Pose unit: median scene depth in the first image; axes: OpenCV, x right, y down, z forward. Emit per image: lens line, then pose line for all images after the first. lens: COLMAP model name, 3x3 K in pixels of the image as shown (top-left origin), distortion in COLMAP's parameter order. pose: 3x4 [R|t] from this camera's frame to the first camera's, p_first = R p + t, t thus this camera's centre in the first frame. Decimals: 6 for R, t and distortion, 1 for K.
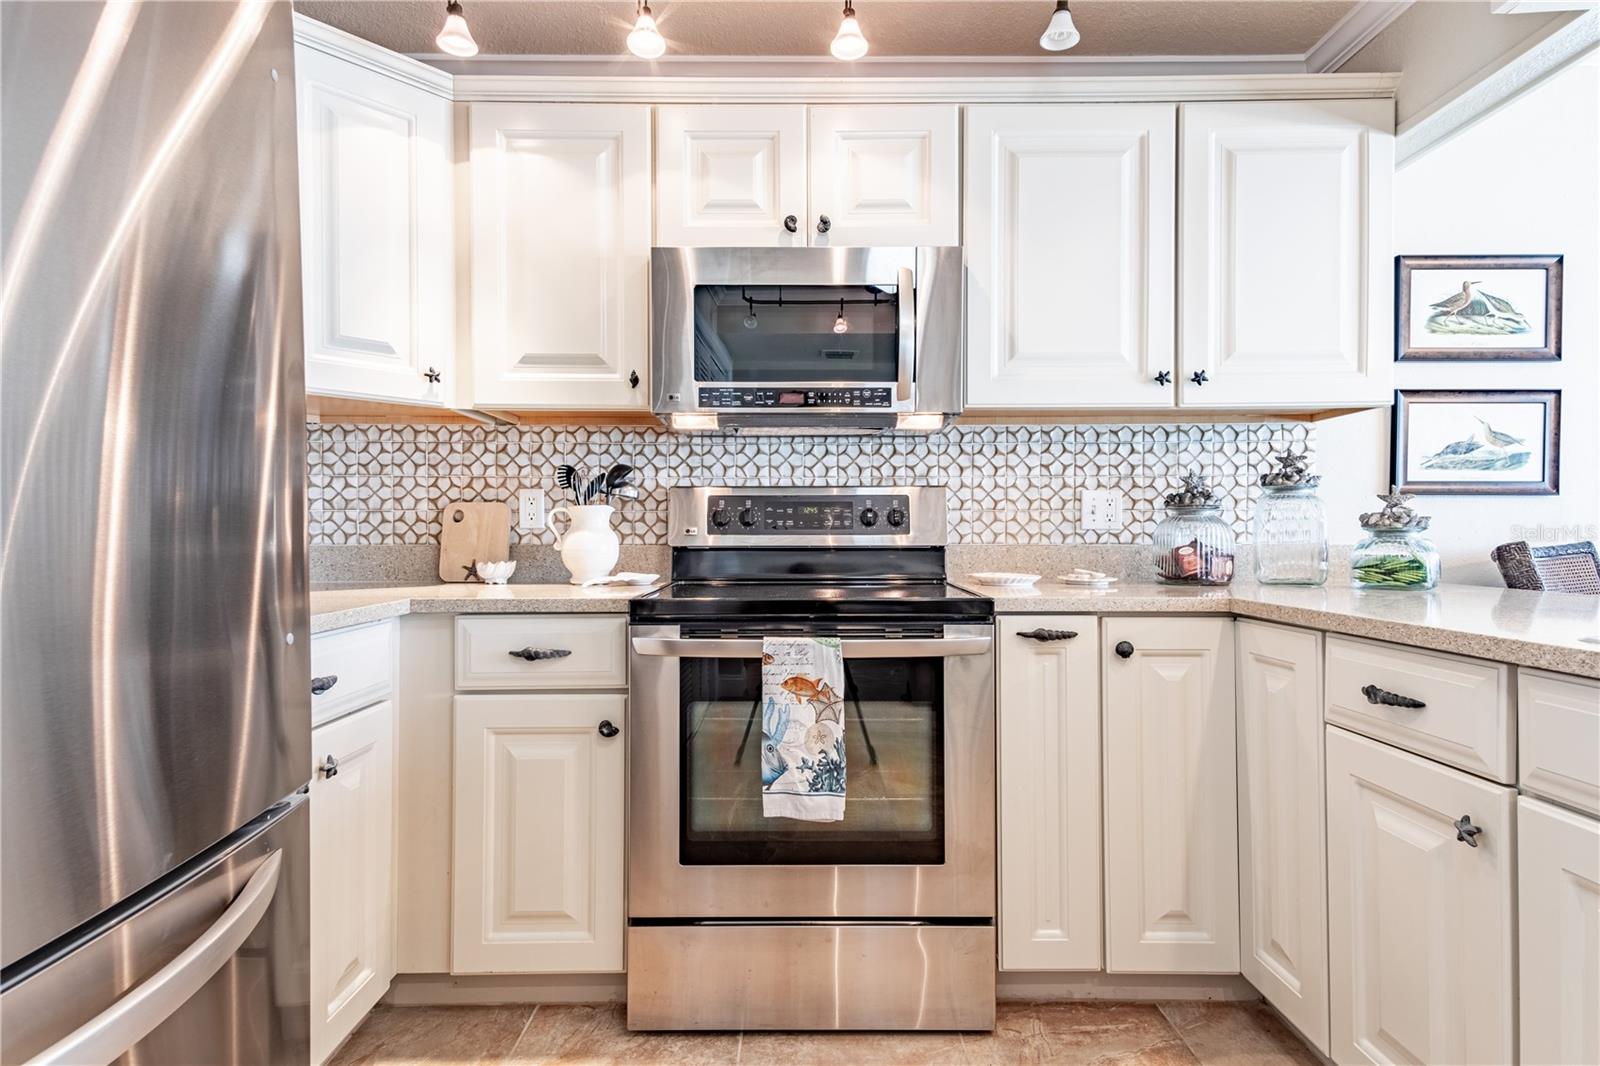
lens RADIAL K [[839.5, 0, 802.7], [0, 839.5, 532.1], [0, 0, 1]] dist [0.045886, -0.013801]
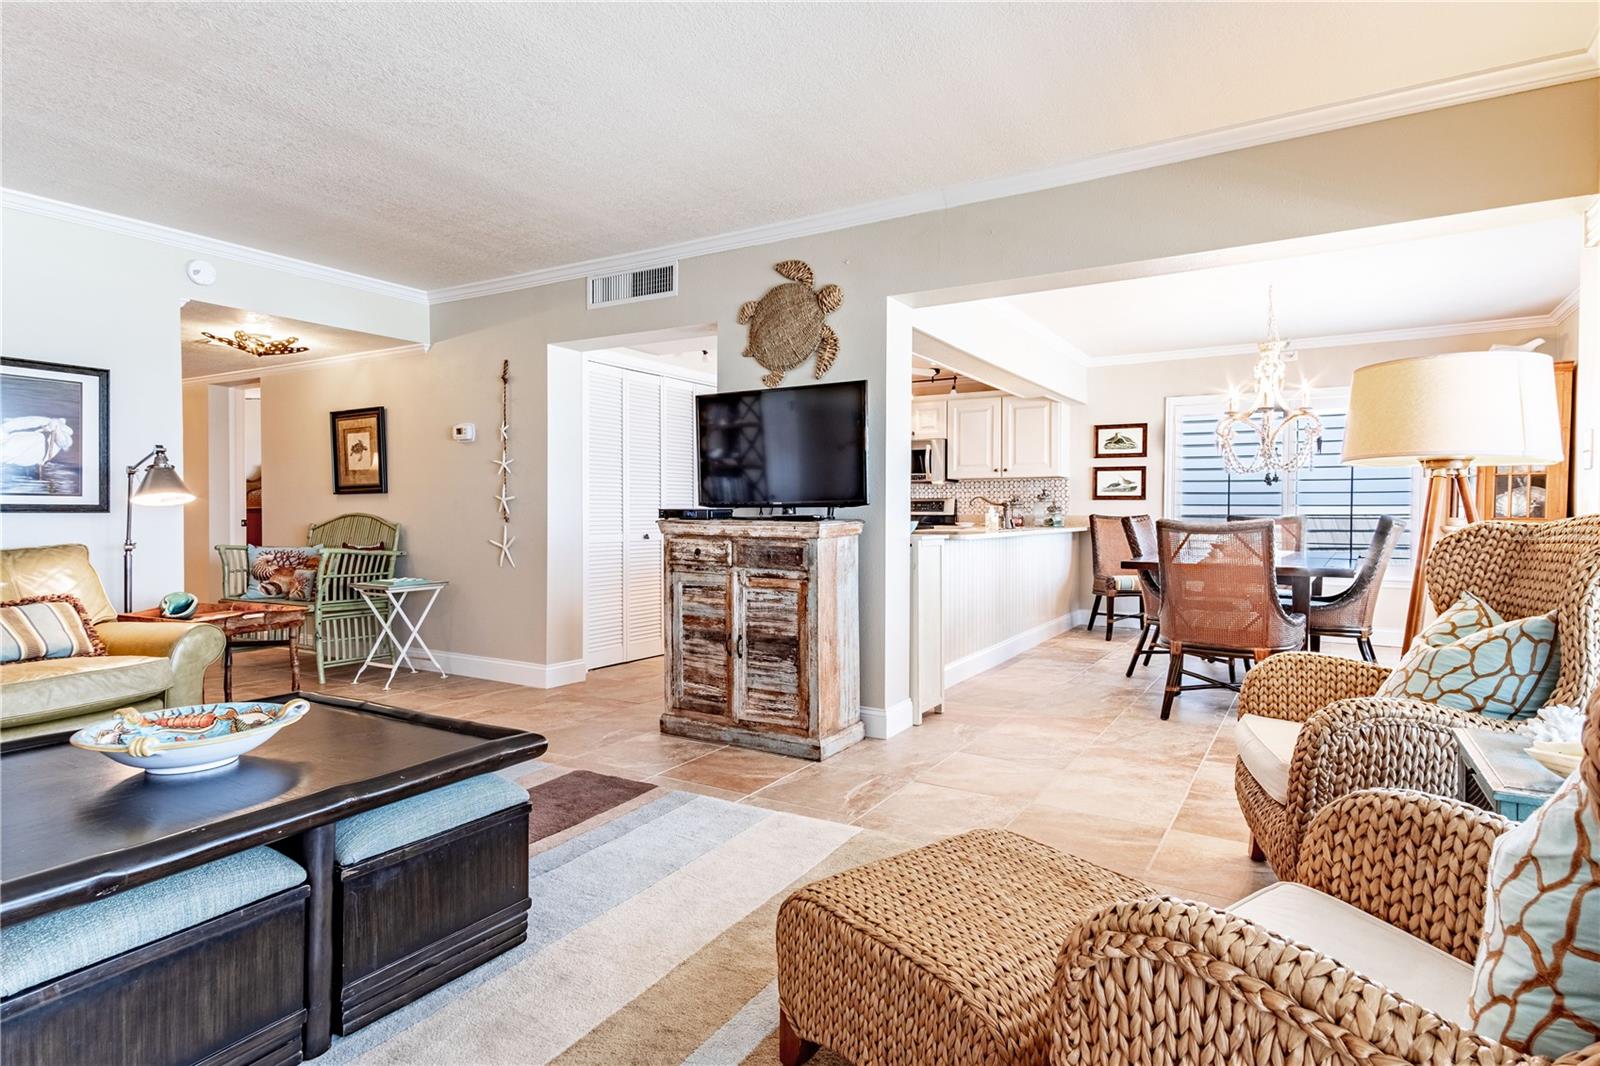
lens RADIAL K [[845.5, 0, 804.1], [0, 845.5, 527.7], [0, 0, 1]] dist [0.045897, -0.013378]
pose [[0.852883, 0.012700, -0.521948, 1.488501], [-0.001991, 0.999776, 0.021072, -0.005107], [0.522098, -0.016933, 0.852717, -2.370873]]
